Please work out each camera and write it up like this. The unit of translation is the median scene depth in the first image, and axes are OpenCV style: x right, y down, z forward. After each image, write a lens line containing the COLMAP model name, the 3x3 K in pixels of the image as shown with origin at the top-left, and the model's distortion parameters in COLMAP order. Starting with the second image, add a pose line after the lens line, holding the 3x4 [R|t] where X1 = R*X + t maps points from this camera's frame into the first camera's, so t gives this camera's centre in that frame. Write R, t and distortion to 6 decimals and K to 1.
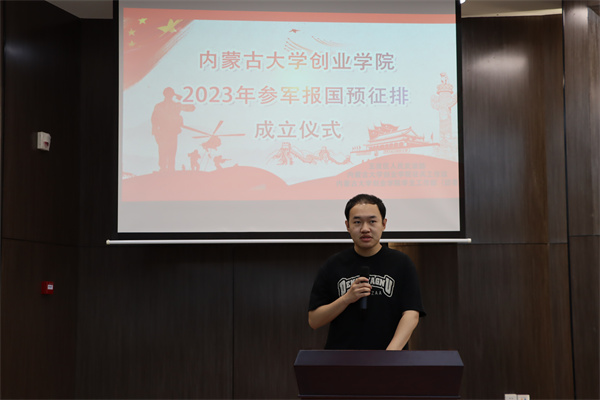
lens RADIAL K [[1274.3, 0, 301.0], [0, 1274.3, 199.6], [0, 0, 1]] dist [0.343098, 0.000000]
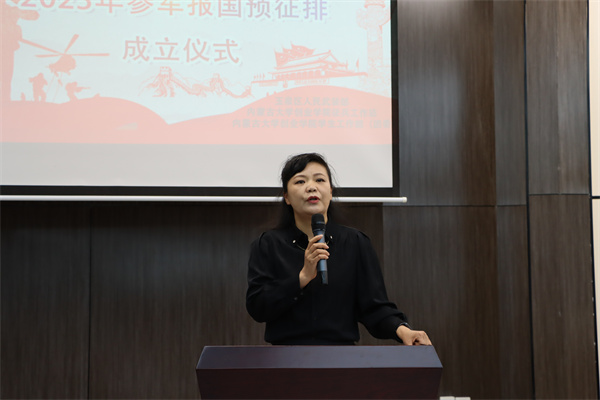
lens RADIAL K [[1381.6, 0, 303.1], [0, 1381.6, 201.4], [0, 0, 1]] dist [0.412916, 0.000000]
pose [[0.993701, 0.007814, 0.111791, -0.022017], [-0.009872, 0.999792, 0.017868, 0.018552], [-0.111628, -0.018859, 0.993571, 0.179192]]
